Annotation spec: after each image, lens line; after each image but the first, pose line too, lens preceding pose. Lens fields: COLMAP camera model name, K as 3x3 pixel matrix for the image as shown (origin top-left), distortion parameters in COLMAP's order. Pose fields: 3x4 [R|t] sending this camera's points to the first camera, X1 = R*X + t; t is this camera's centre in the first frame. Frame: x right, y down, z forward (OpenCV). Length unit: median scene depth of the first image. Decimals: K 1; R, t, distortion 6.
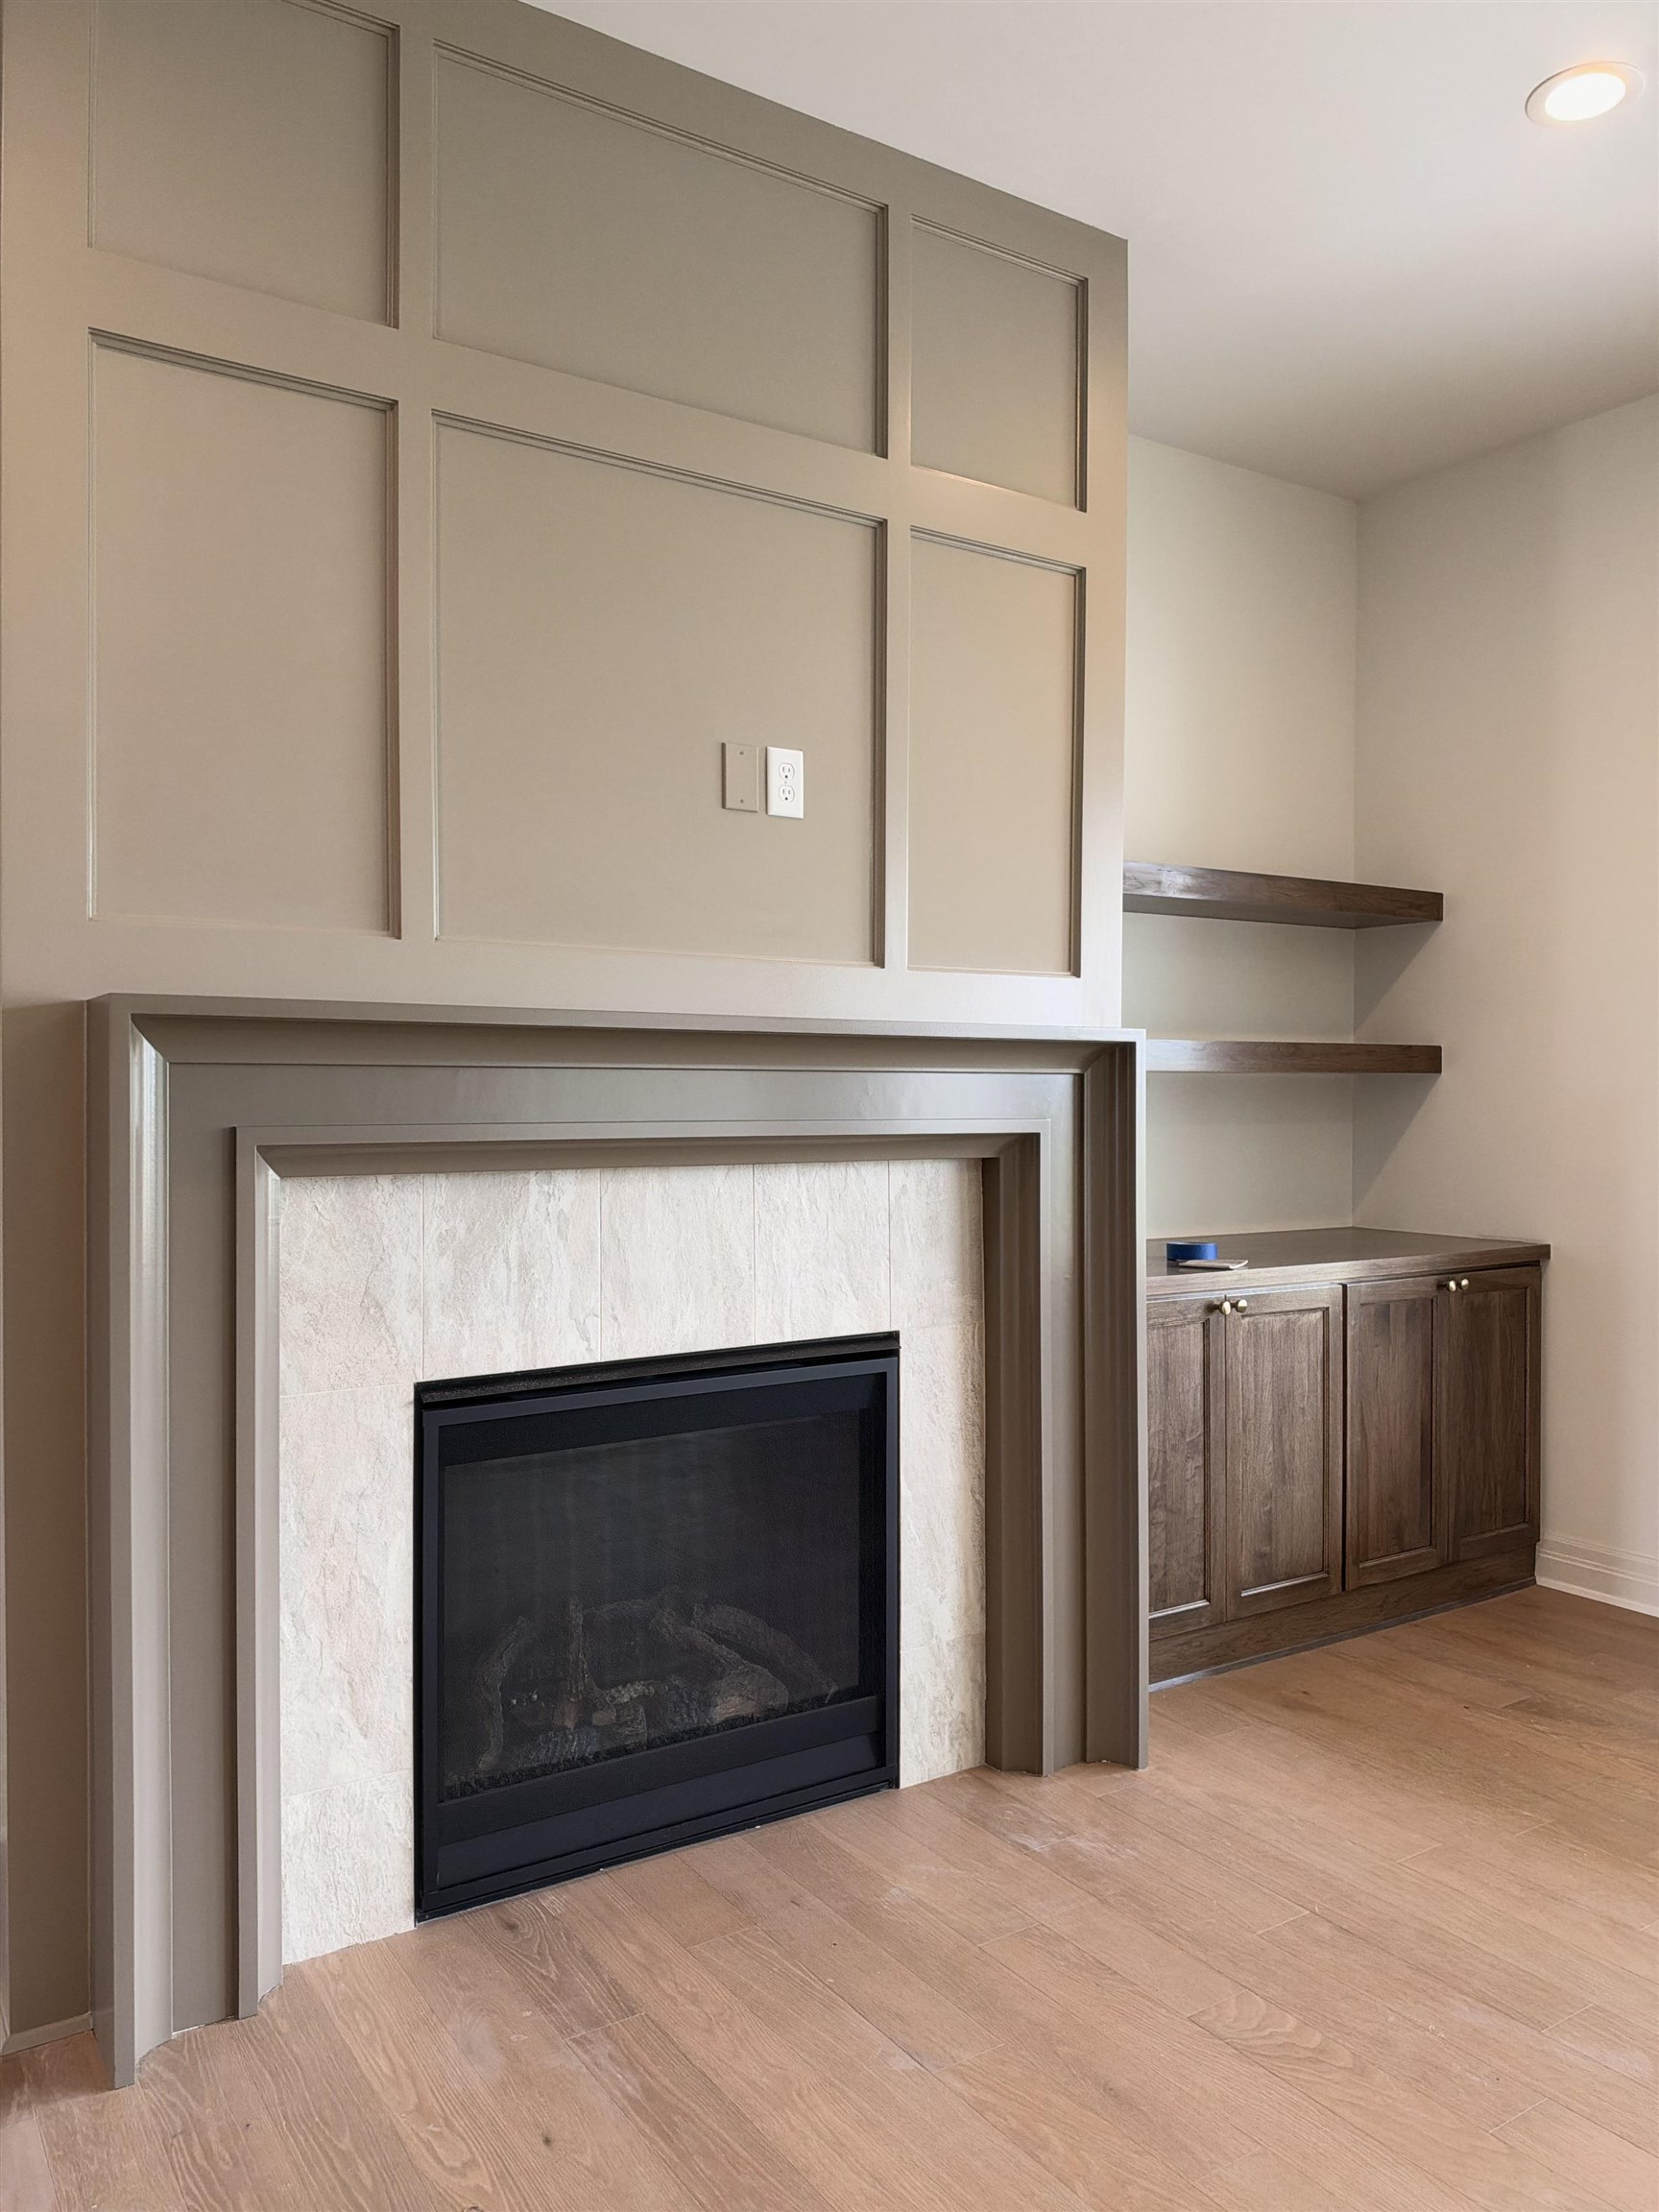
lens RADIAL K [[1584.5, 0, 829.5], [0, 1584.5, 1106.0], [0, 0, 1]] dist [0.089917, -0.153584]
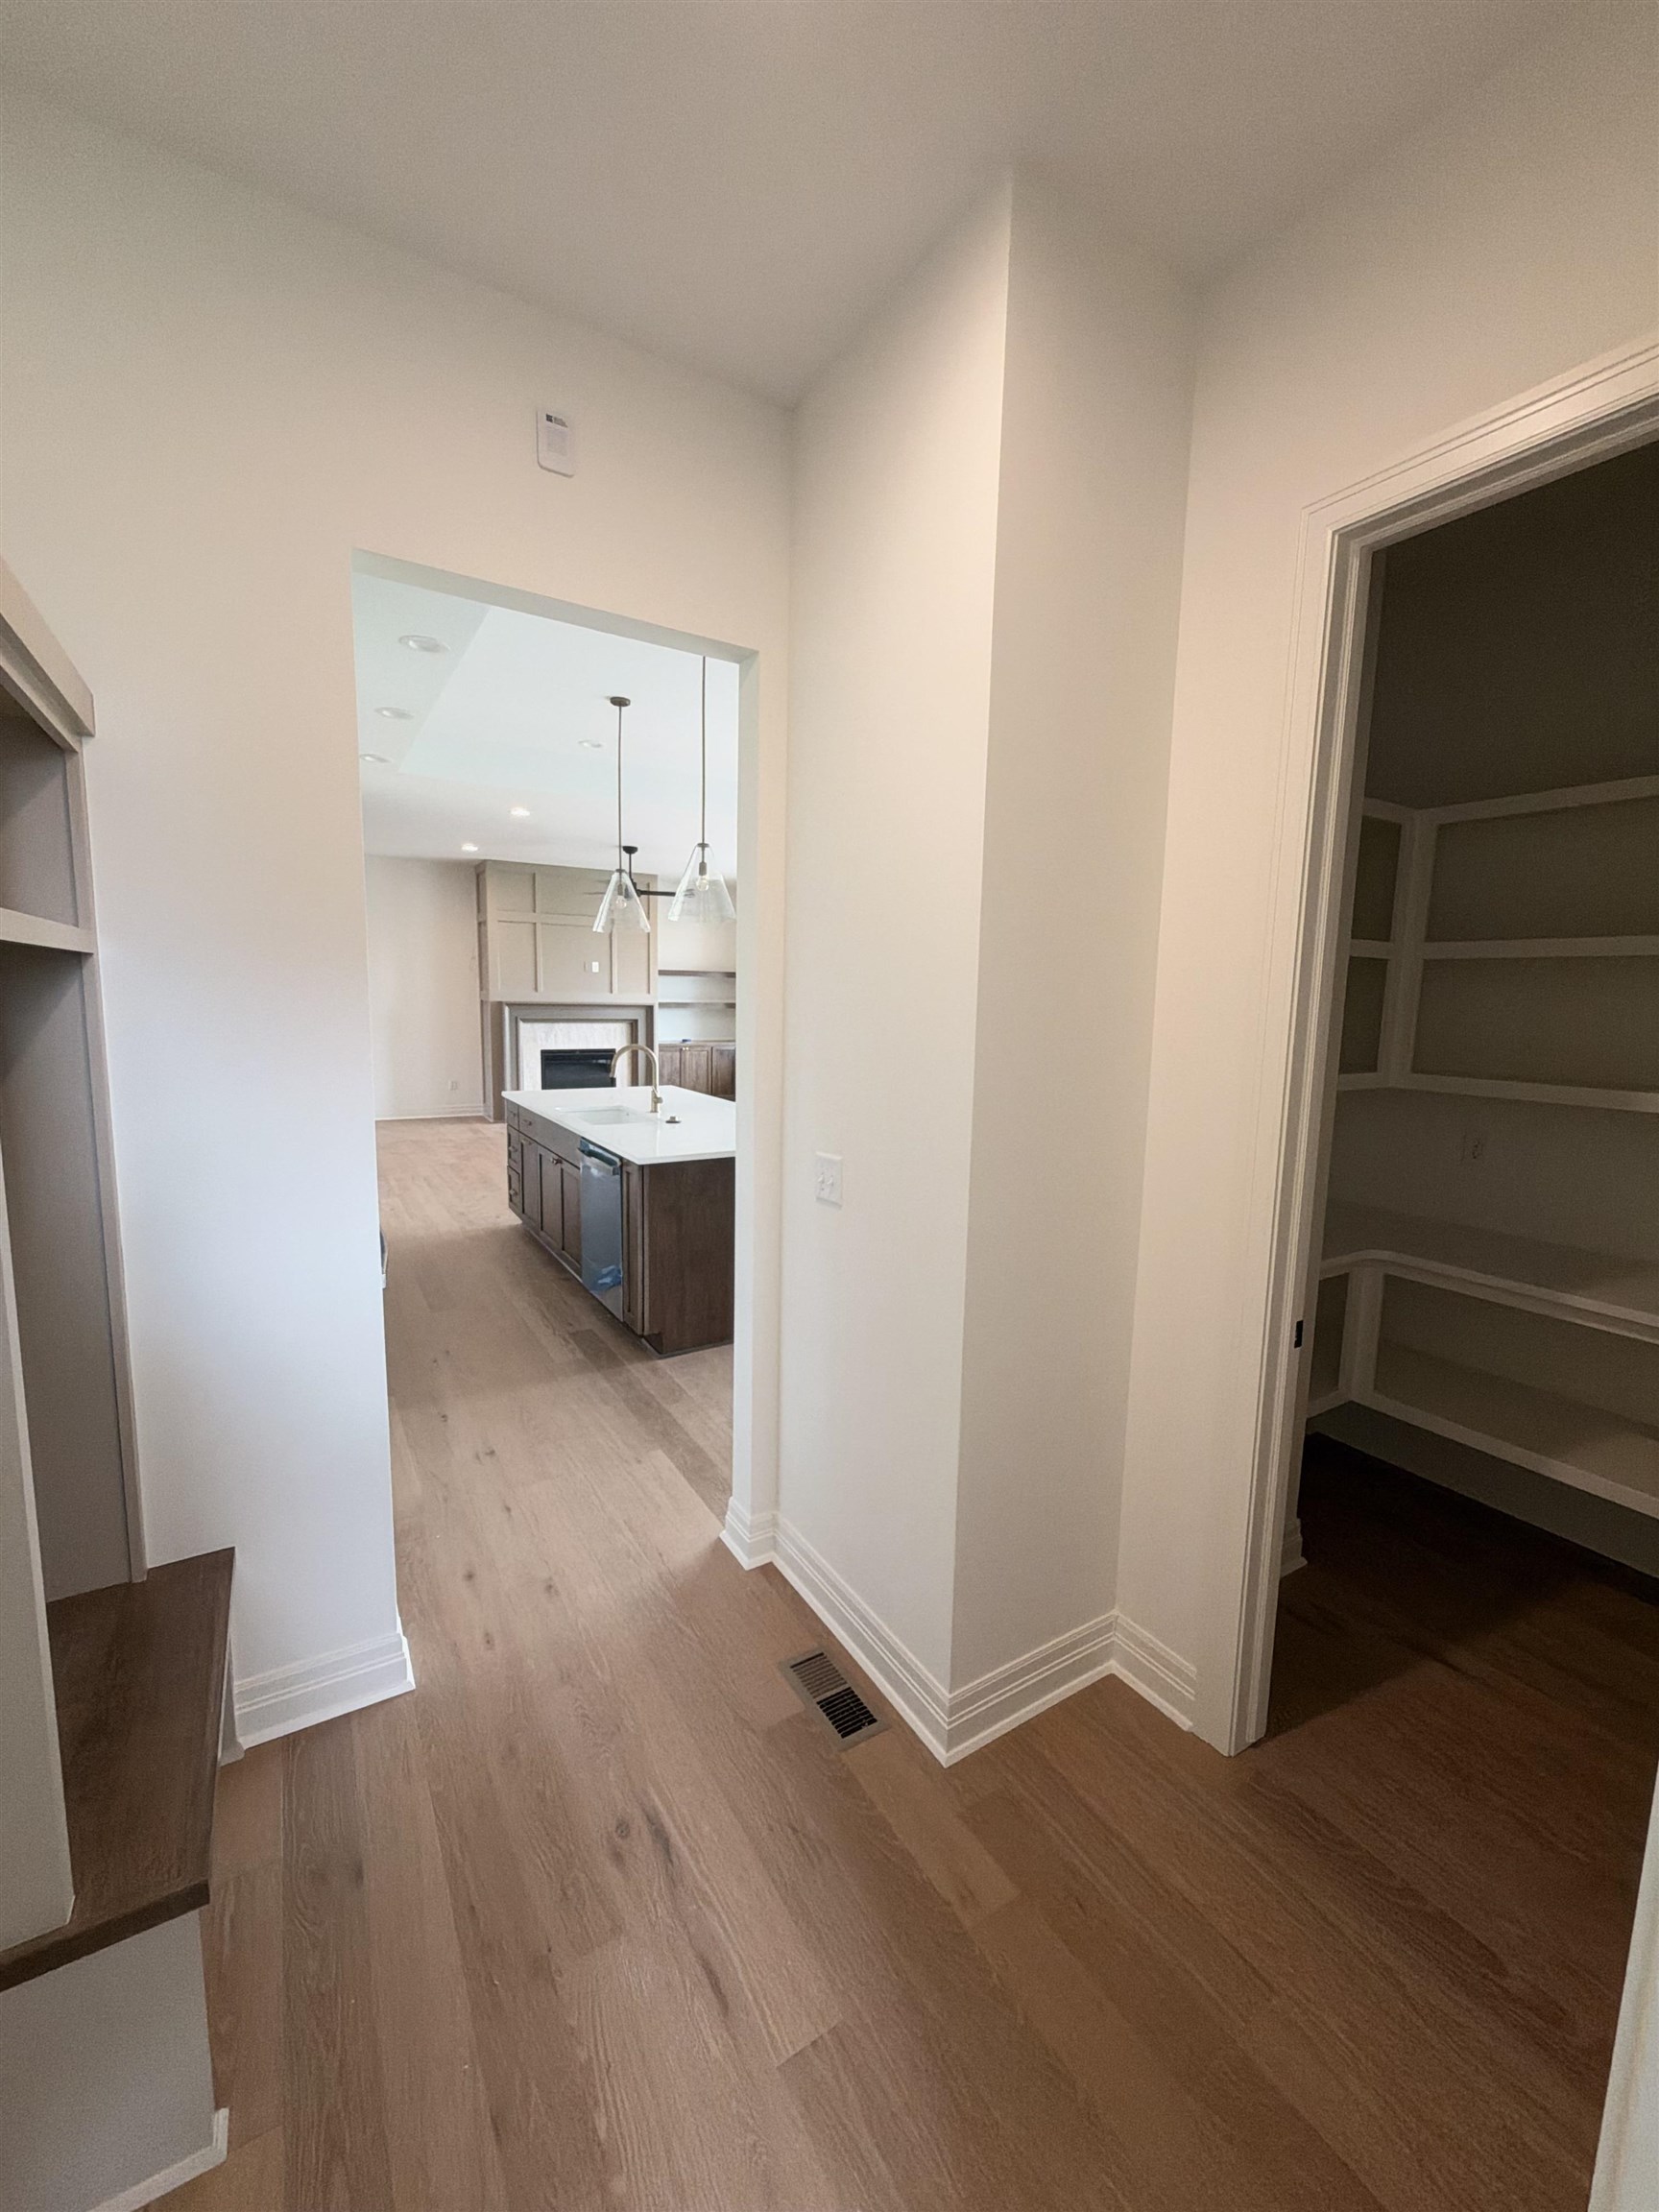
lens RADIAL K [[879.1, 0, 833.0], [0, 879.1, 1100.6], [0, 0, 1]] dist [-0.000050, 0.000021]
pose [[0.999644, 0.021656, -0.015613, 1.058408], [-0.019621, 0.992533, 0.120392, -0.105799], [0.018104, -0.120042, 0.992604, -2.787303]]
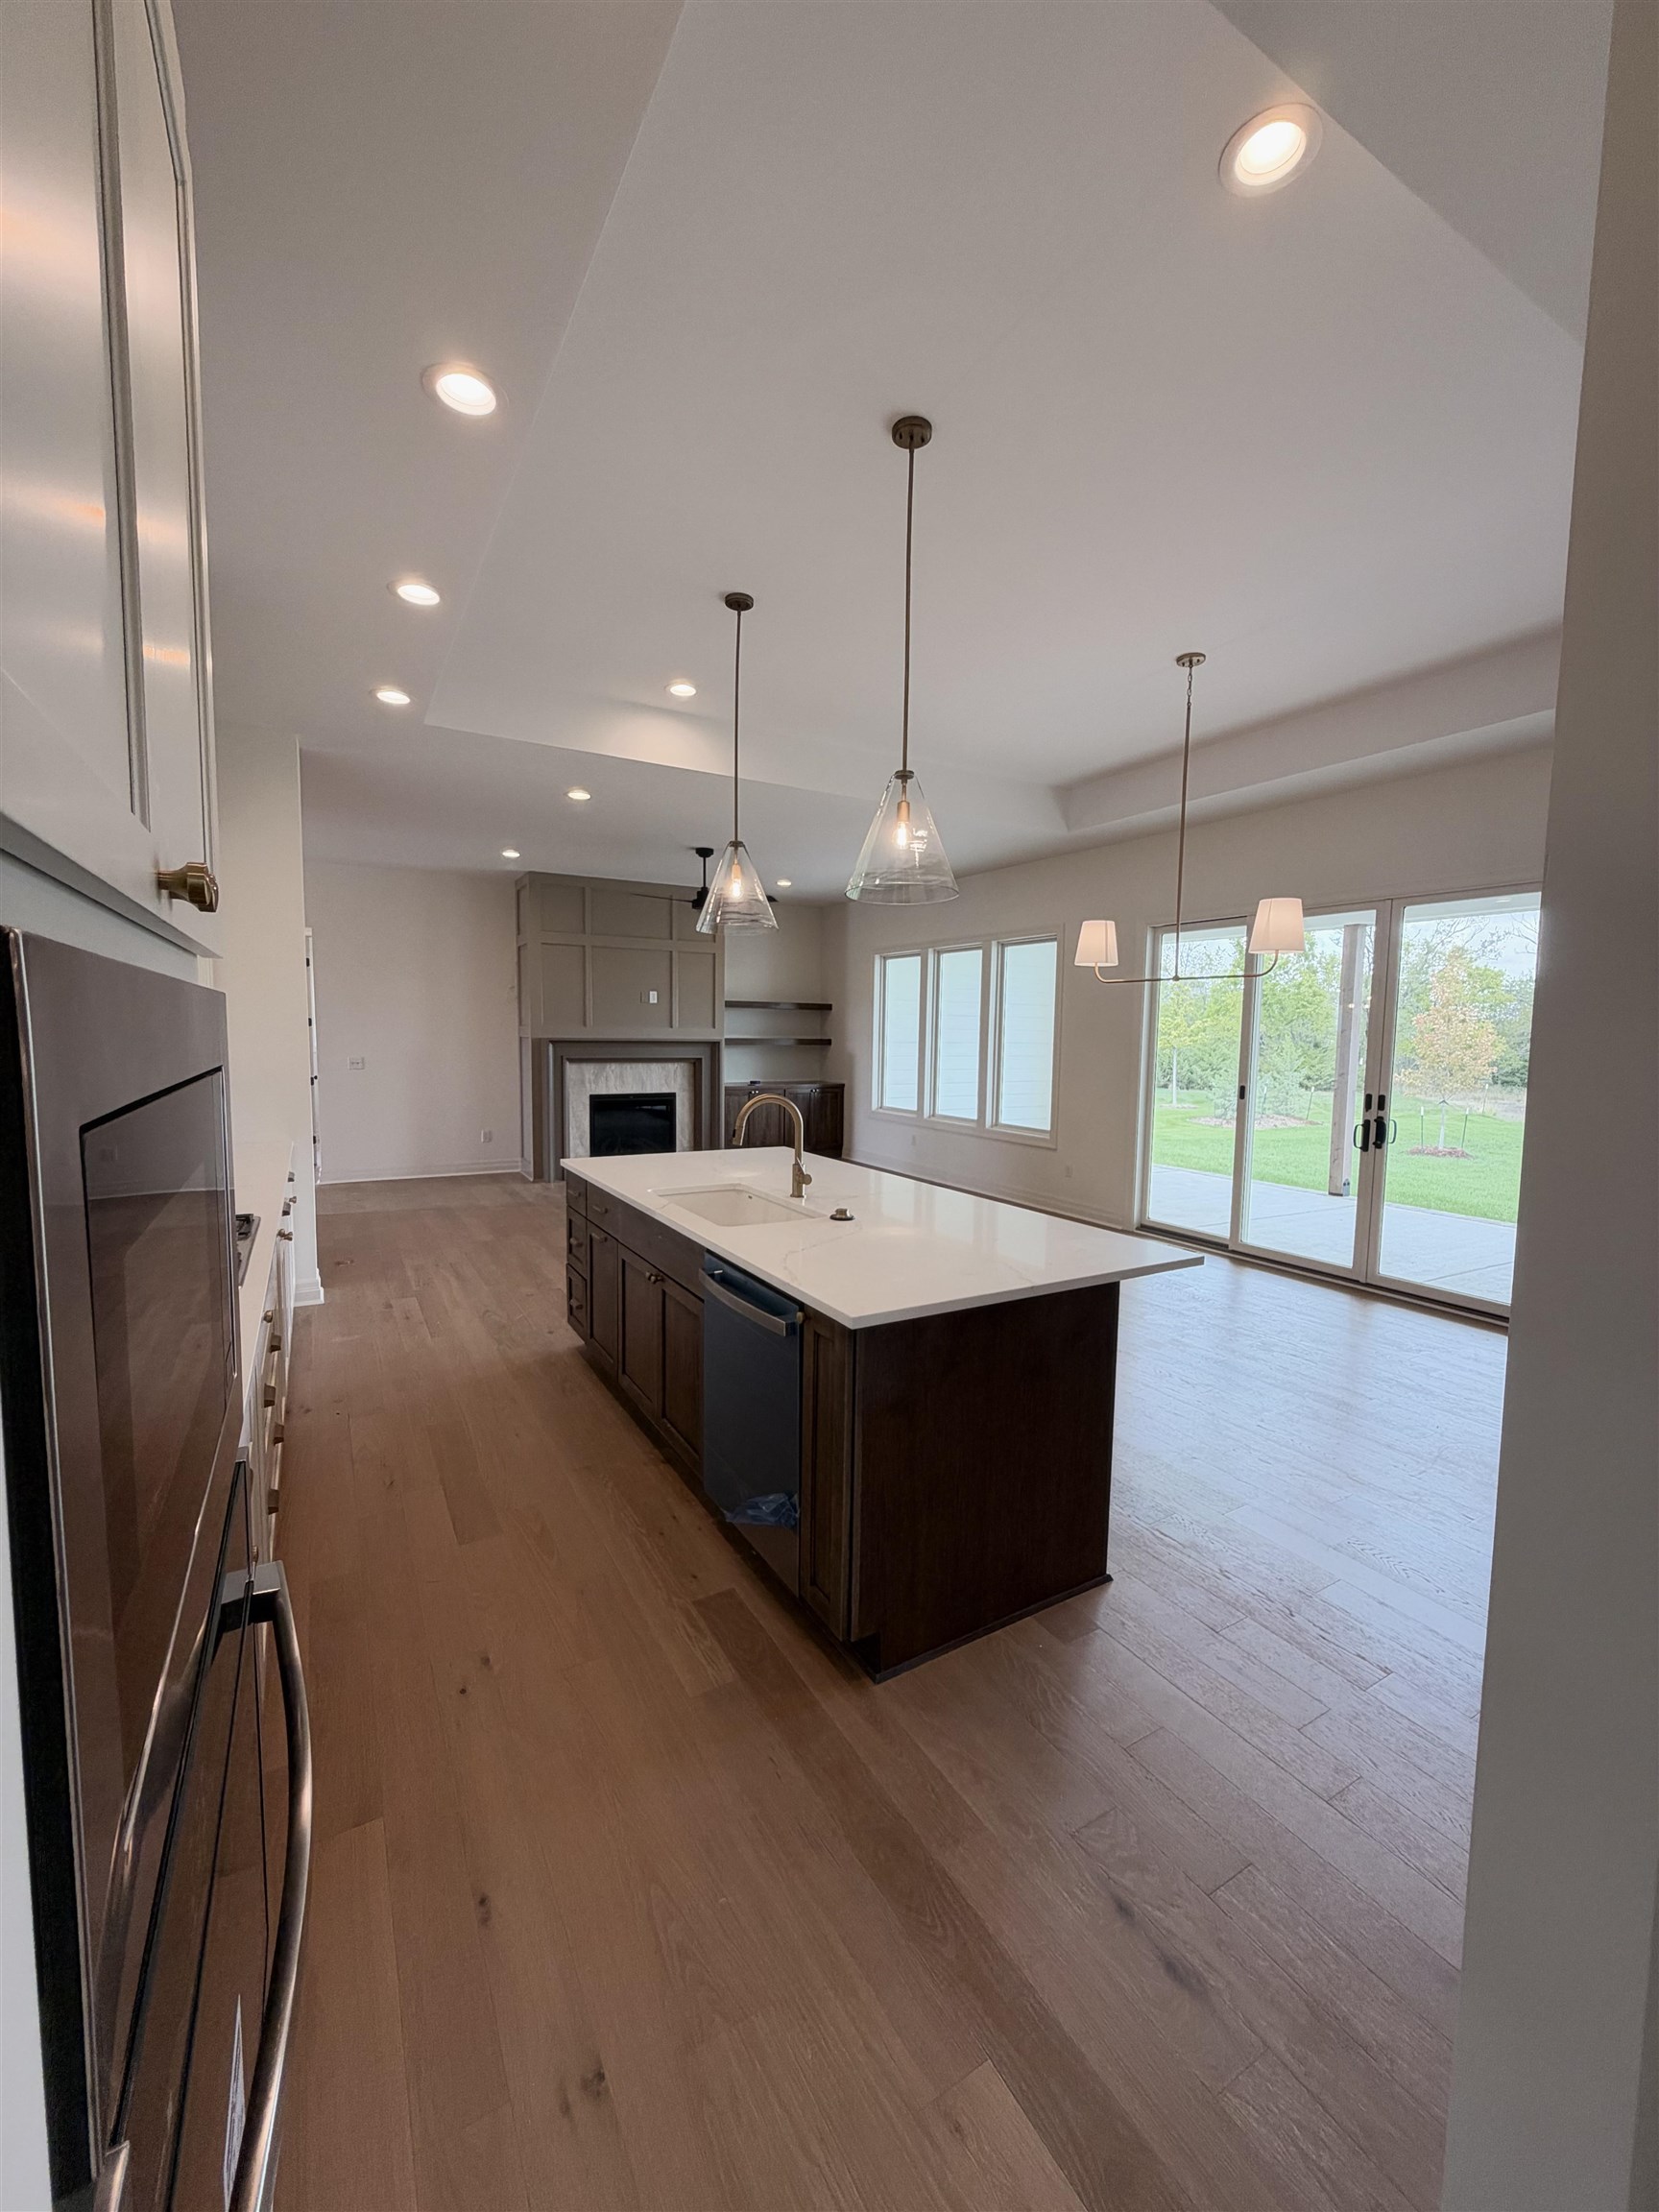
lens RADIAL K [[879.1, 0, 833.0], [0, 879.1, 1100.6], [0, 0, 1]] dist [-0.000050, 0.000021]
pose [[0.998905, 0.016895, -0.043625, 0.774229], [-0.013510, 0.996960, 0.076738, -0.080459], [0.044789, -0.076065, 0.996096, -2.202181]]
